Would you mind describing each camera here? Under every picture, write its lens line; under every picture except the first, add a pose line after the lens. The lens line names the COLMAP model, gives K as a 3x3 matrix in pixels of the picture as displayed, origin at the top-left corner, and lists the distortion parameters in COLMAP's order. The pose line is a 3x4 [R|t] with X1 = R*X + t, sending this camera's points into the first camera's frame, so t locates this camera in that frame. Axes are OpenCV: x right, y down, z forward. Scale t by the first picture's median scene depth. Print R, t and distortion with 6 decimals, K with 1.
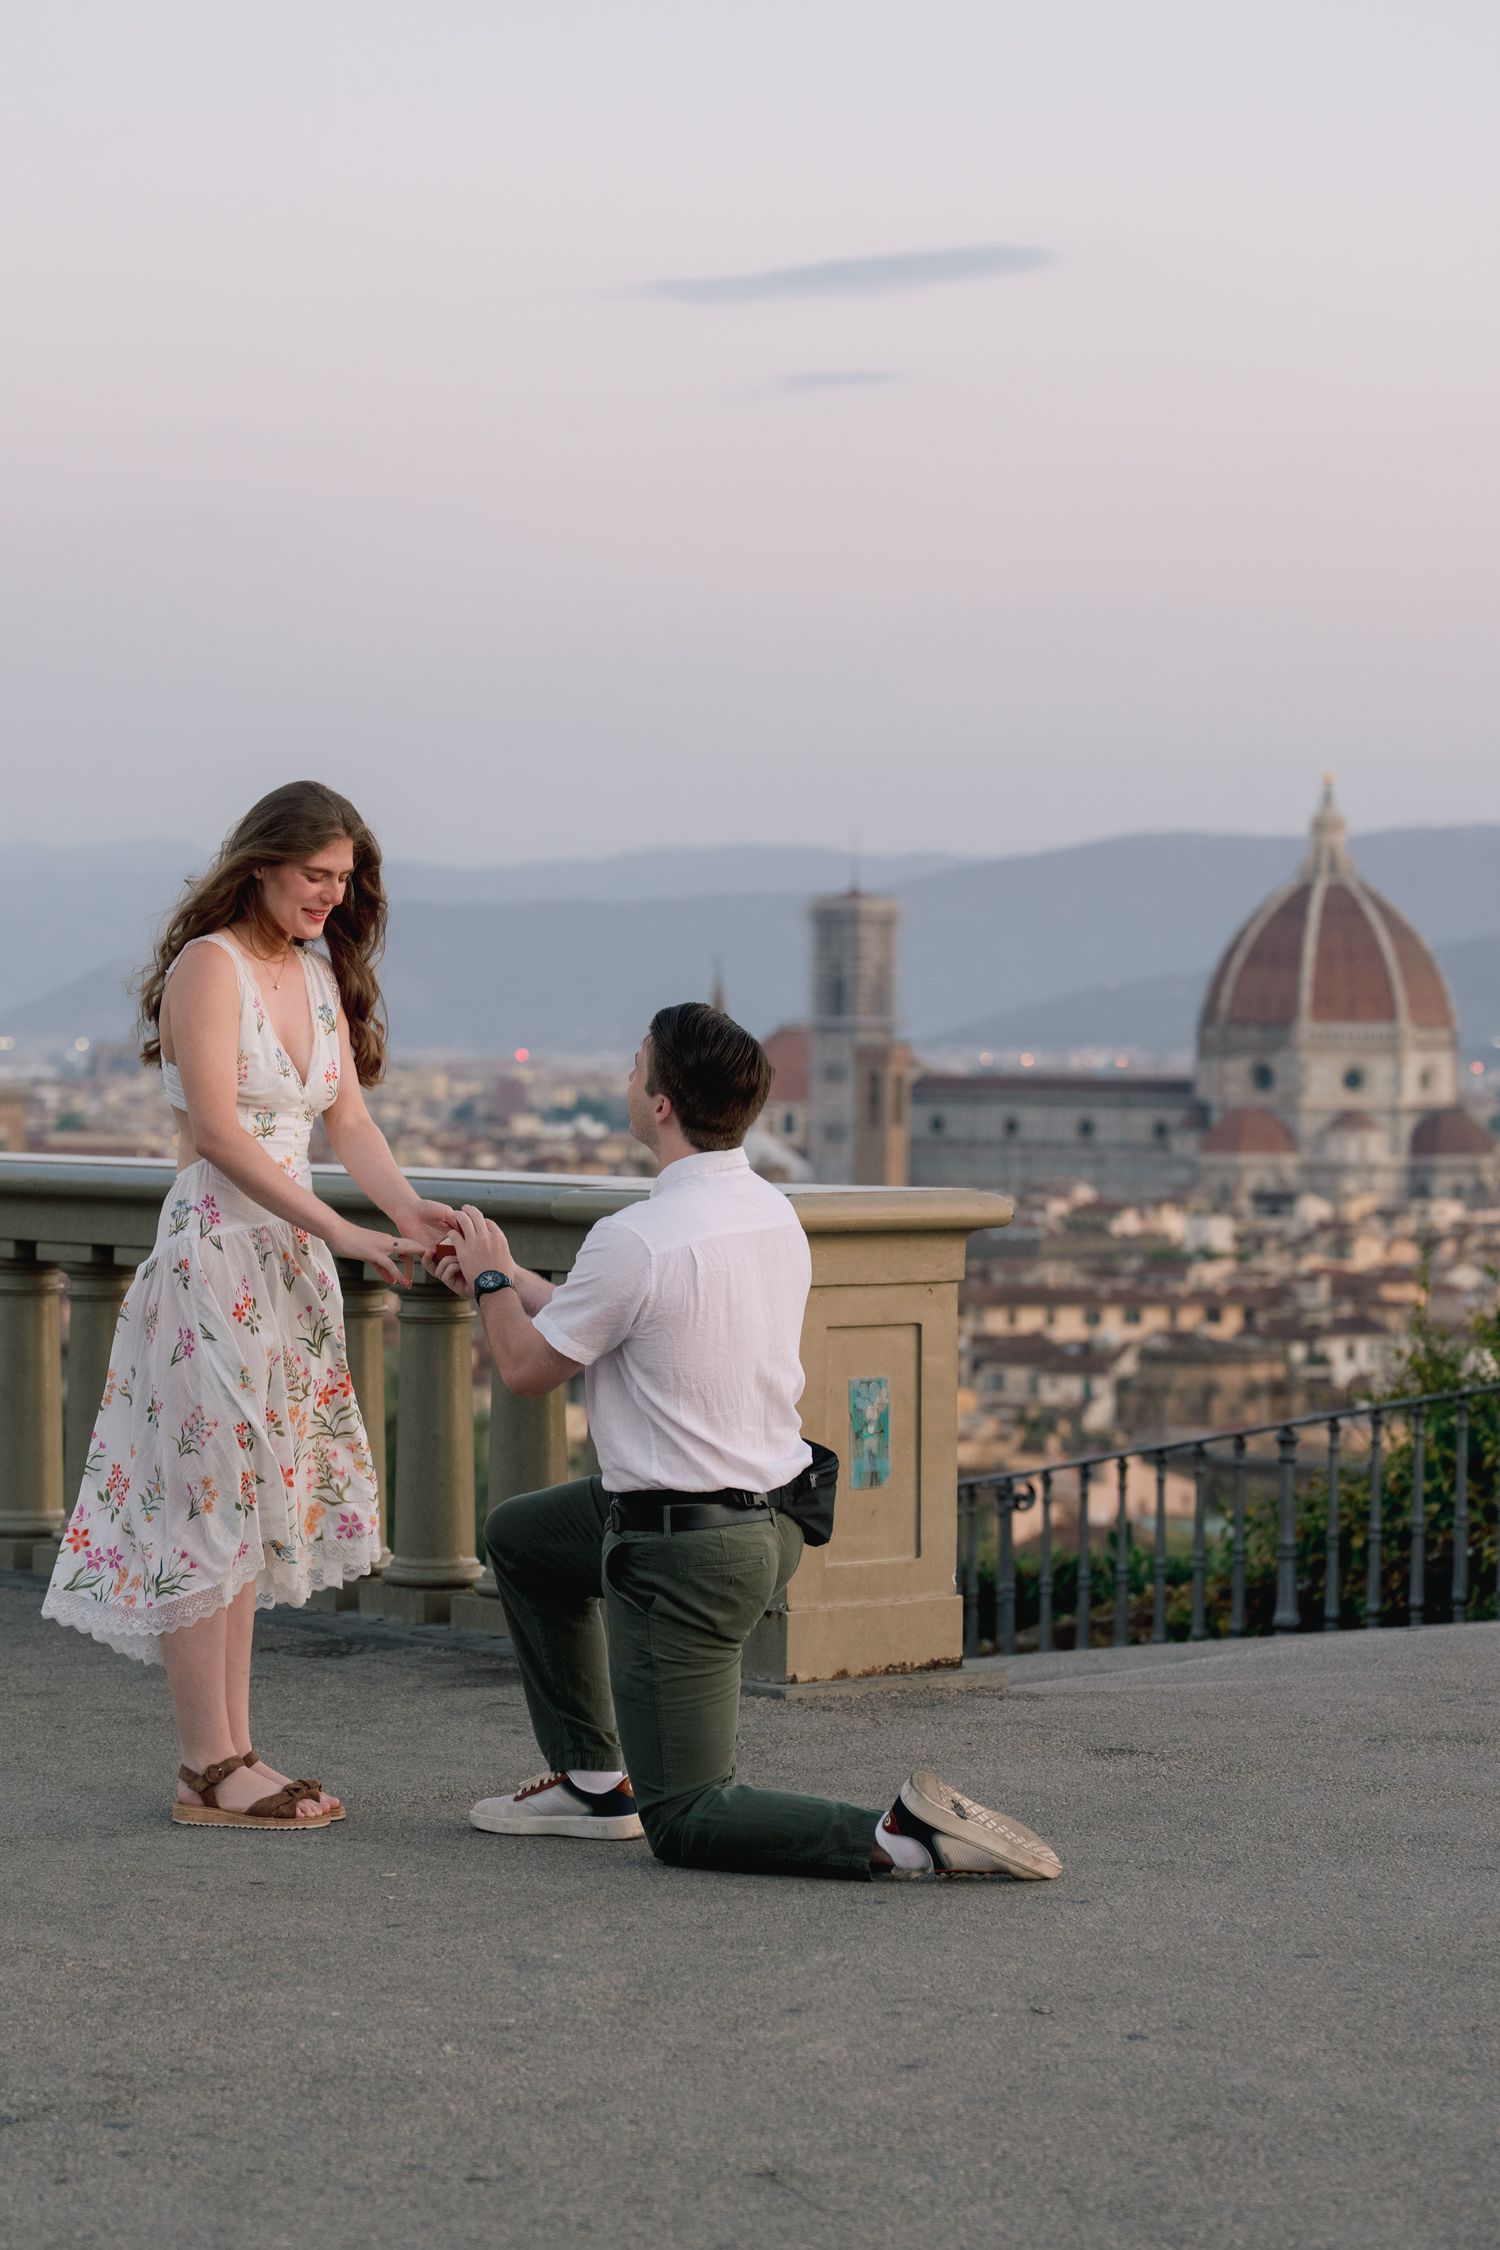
lens RADIAL K [[5909.9, 0, 787.4], [0, 5909.9, 1011.8], [0, 0, 1]] dist [0.042274, -0.620318]
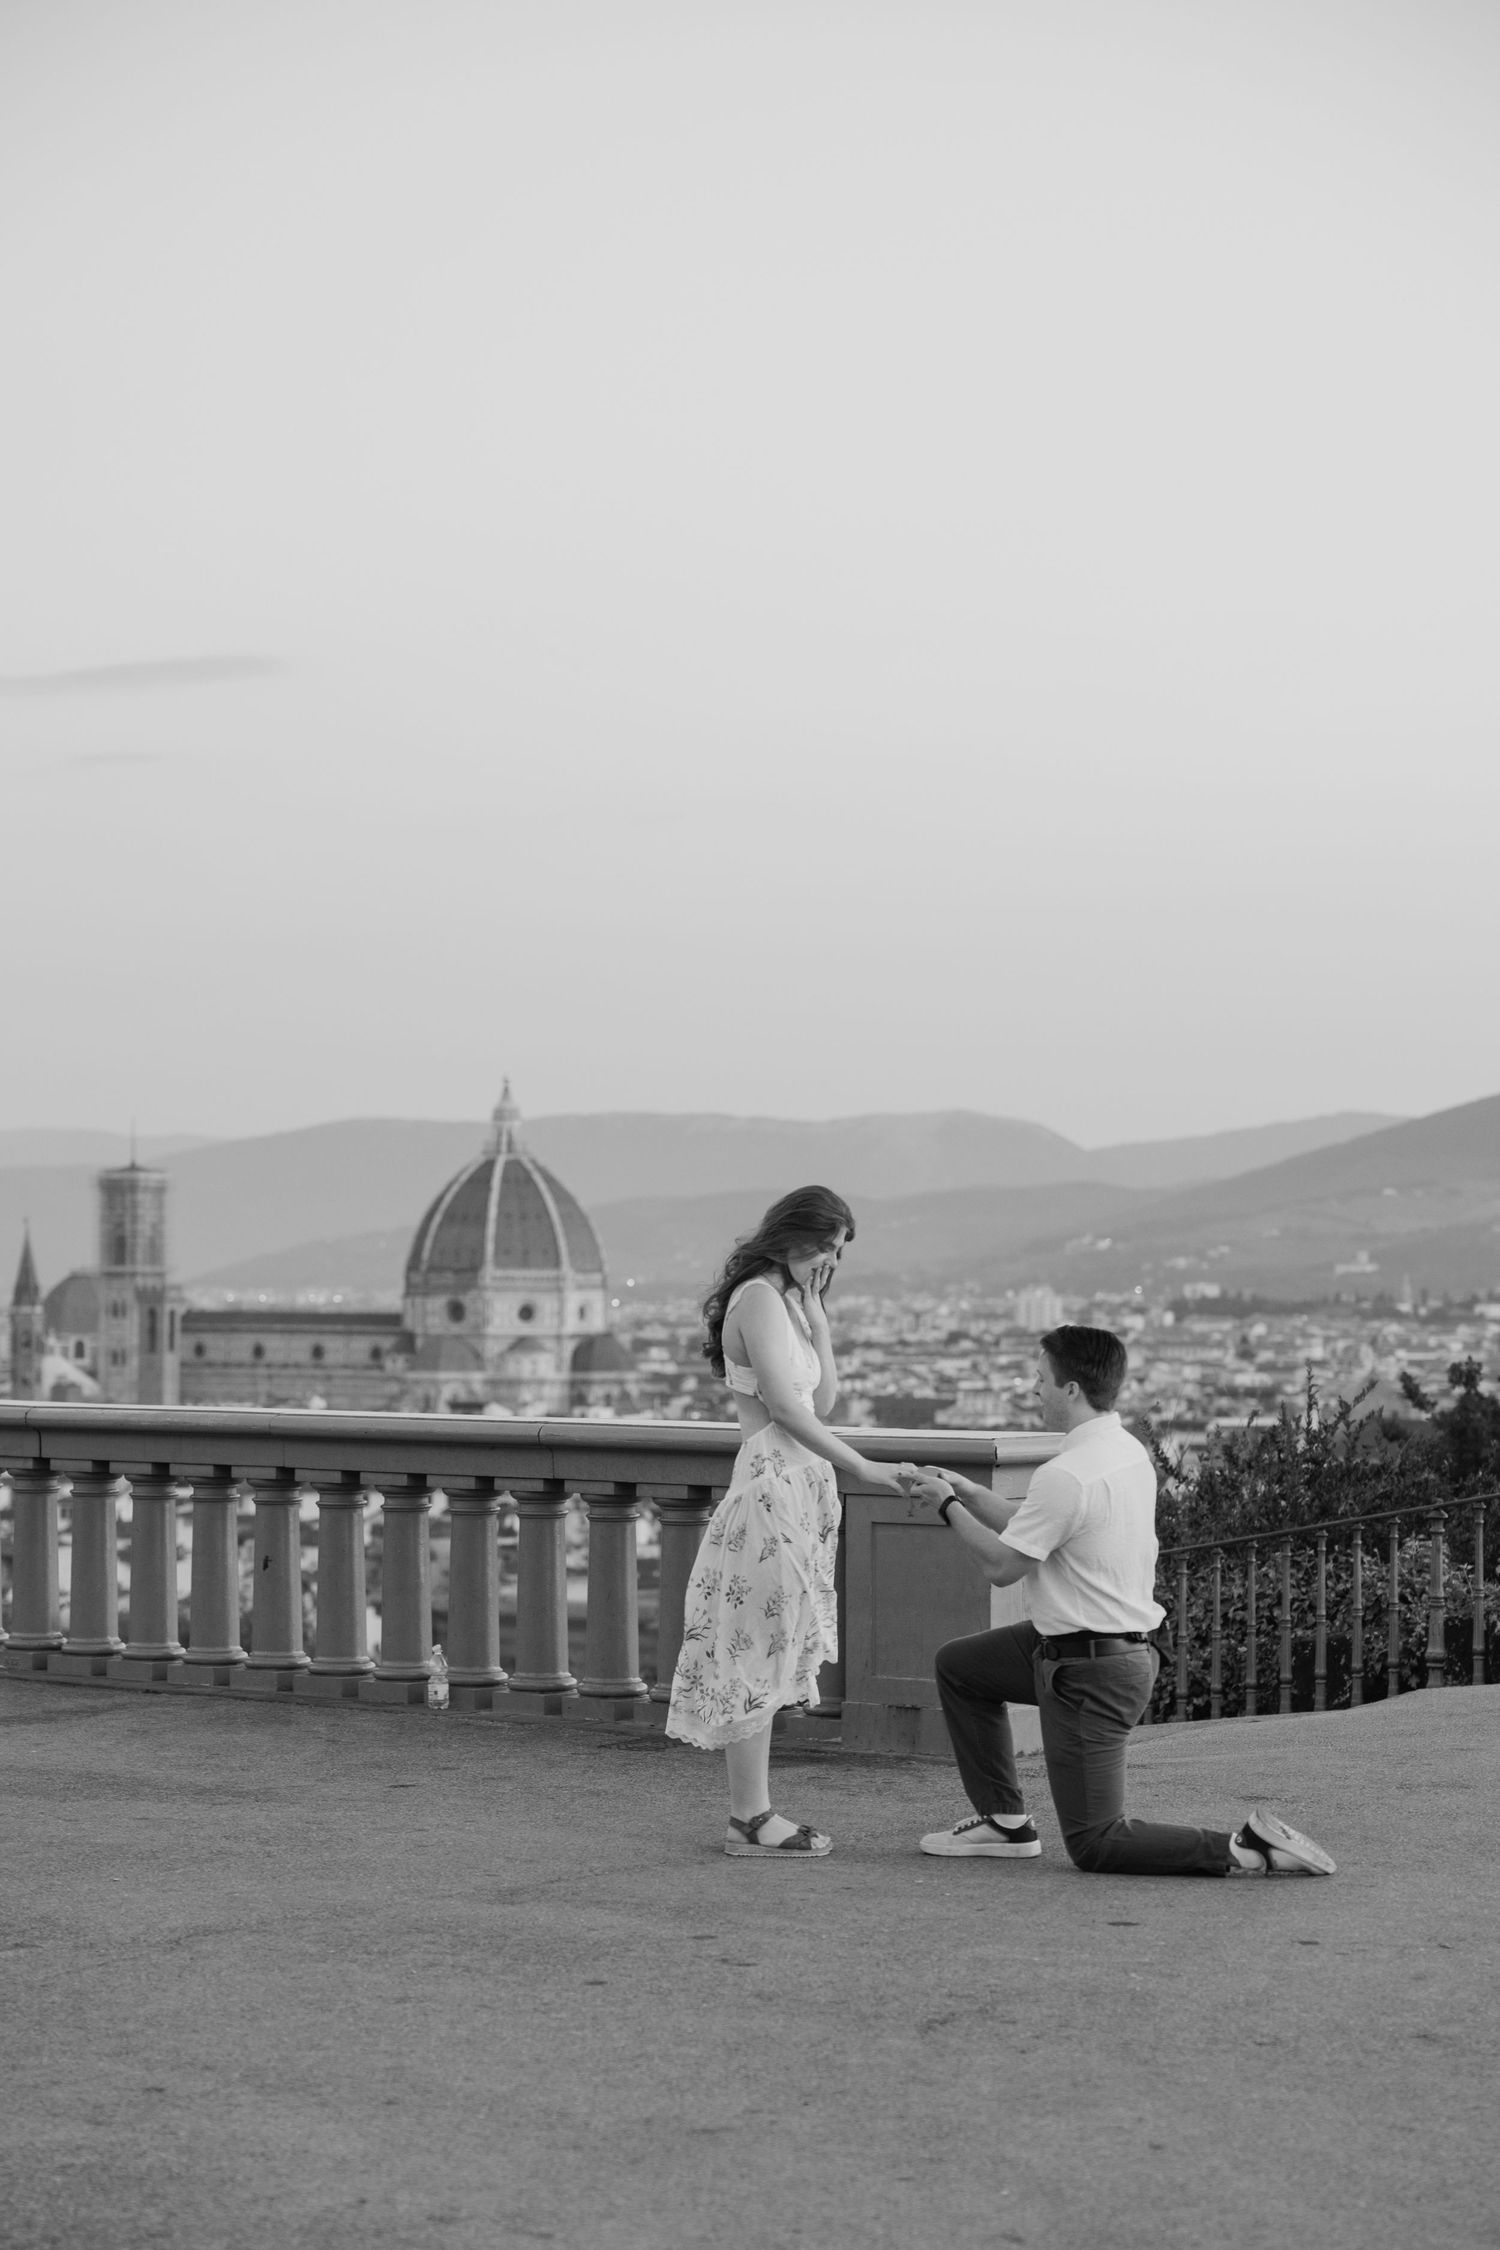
lens RADIAL K [[4806.3, 0, 679.3], [0, 4806.3, 1274.9], [0, 0, 1]] dist [0.013323, -0.019196]
pose [[0.985803, -0.003498, 0.167869, -0.181286], [0.002497, 0.999978, 0.006174, -0.012154], [-0.167887, -0.005668, 0.985790, -0.129666]]
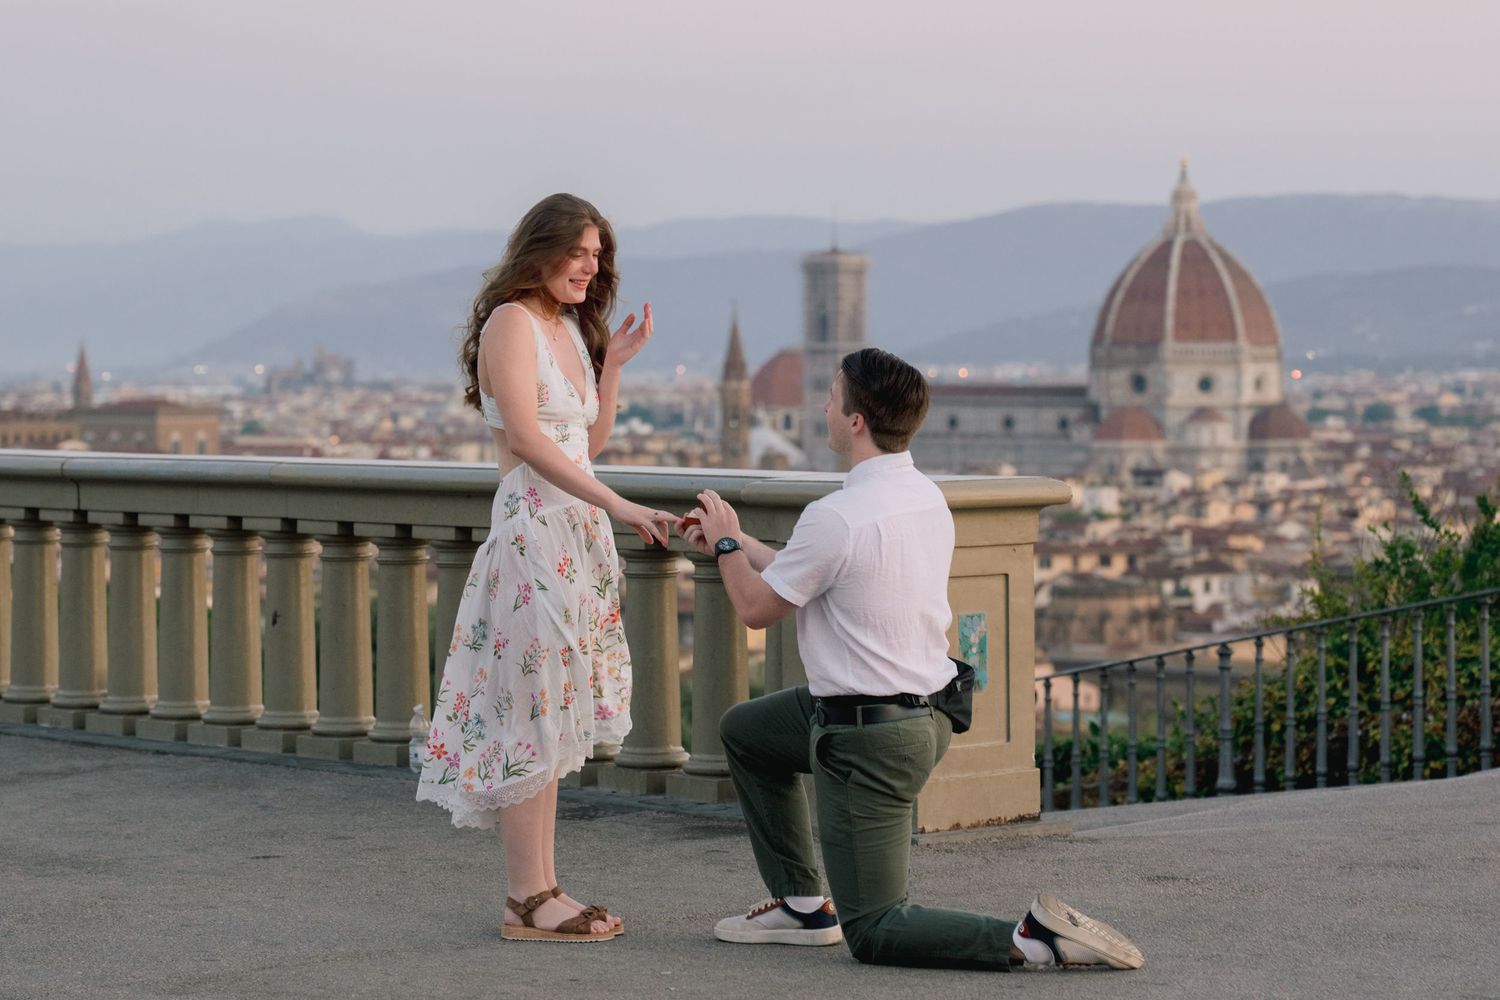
lens RADIAL K [[4412.9, 0, 865.1], [0, 4412.9, 193.2], [0, 0, 1]] dist [0.031933, -0.415035]
pose [[0.999648, -0.011161, 0.024089, -0.022826], [0.011934, 0.999411, -0.032185, -0.002620], [-0.023715, 0.032461, 0.999192, -0.029678]]
